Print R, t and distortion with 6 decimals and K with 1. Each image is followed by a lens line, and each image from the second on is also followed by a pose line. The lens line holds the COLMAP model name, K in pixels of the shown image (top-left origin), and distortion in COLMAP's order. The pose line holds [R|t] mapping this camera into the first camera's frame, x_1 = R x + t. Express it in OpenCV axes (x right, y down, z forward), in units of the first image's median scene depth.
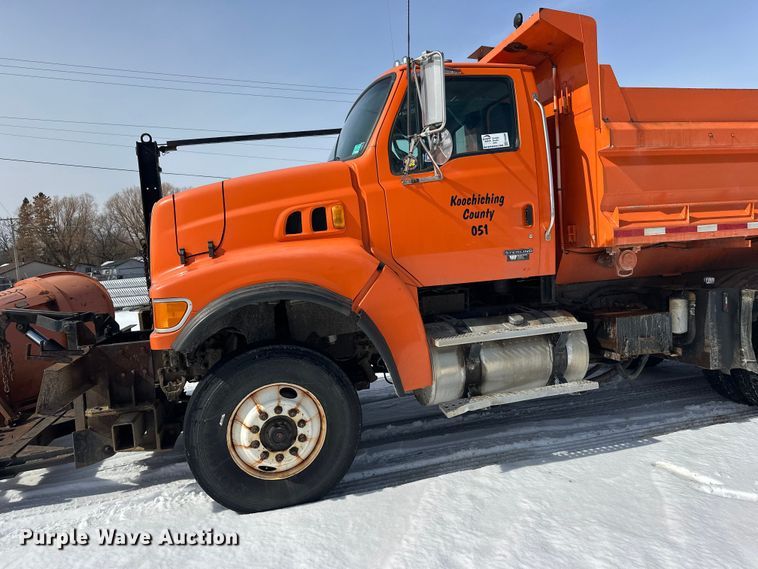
lens RADIAL K [[545.1, 0, 379.0], [0, 545.1, 284.5], [0, 0, 1]] dist [0.037782, -0.006221]
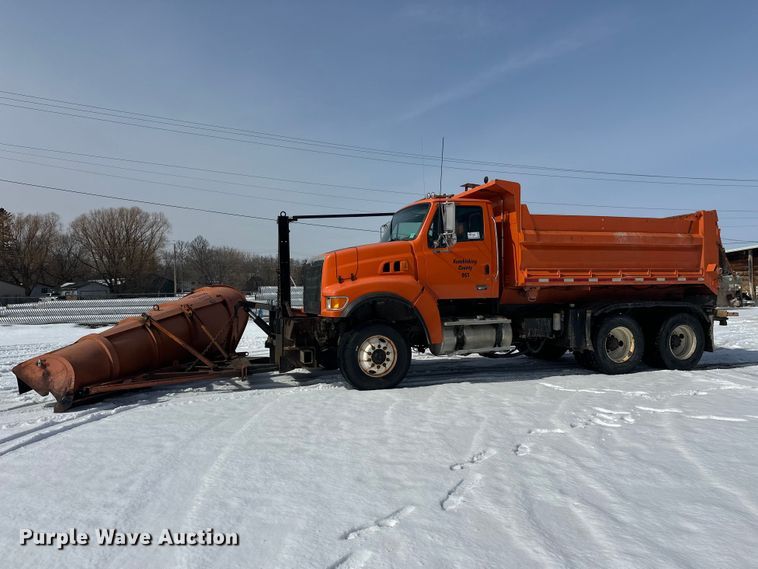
lens RADIAL K [[545.1, 0, 379.0], [0, 545.1, 284.5], [0, 0, 1]] dist [0.037782, -0.006221]
pose [[0.996510, 0.055048, 0.062758, -0.291823], [-0.050708, 0.996344, -0.068755, 0.105135], [-0.066313, 0.065333, 0.995658, -1.140658]]
